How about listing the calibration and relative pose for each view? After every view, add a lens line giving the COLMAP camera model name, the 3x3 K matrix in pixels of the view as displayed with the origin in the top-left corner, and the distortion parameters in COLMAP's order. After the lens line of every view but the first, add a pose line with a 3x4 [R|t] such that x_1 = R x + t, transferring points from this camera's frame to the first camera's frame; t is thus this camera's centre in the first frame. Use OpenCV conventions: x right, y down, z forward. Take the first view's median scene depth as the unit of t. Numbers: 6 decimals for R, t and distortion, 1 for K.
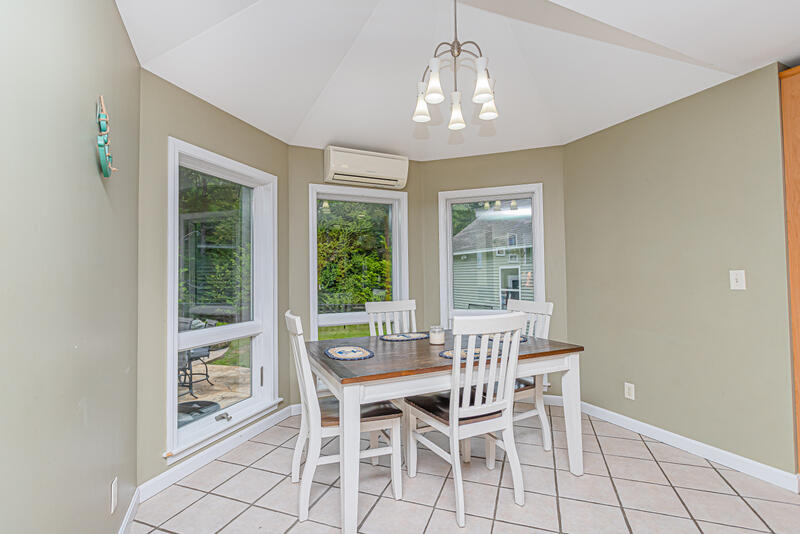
lens RADIAL K [[389.3, 0, 400.0], [0, 389.3, 267.0], [0, 0, 1]] dist [0.001476, 0.000129]
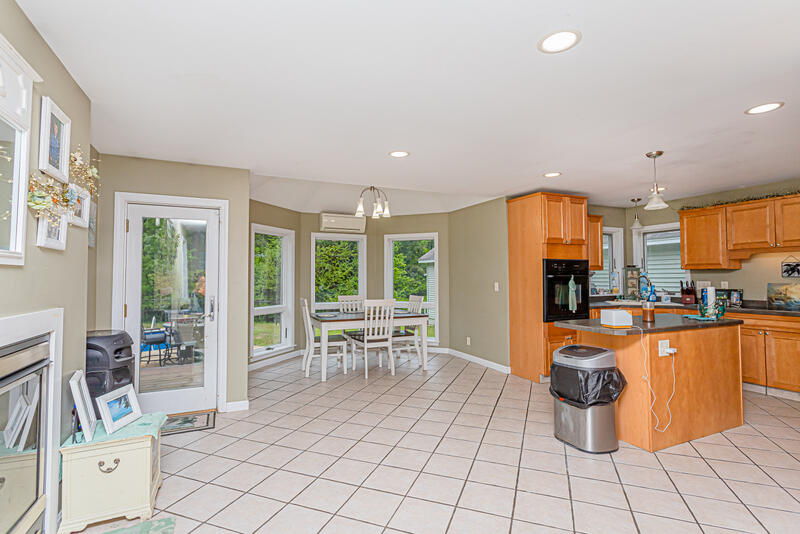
lens RADIAL K [[395.8, 0, 400.0], [0, 395.8, 267.0], [0, 0, 1]] dist [-0.055328, 0.000095]
pose [[0.999861, 0.010830, -0.012699, 0.230843], [-0.010870, 0.999936, -0.003039, -0.050596], [0.012665, 0.003177, 0.999915, -0.936981]]
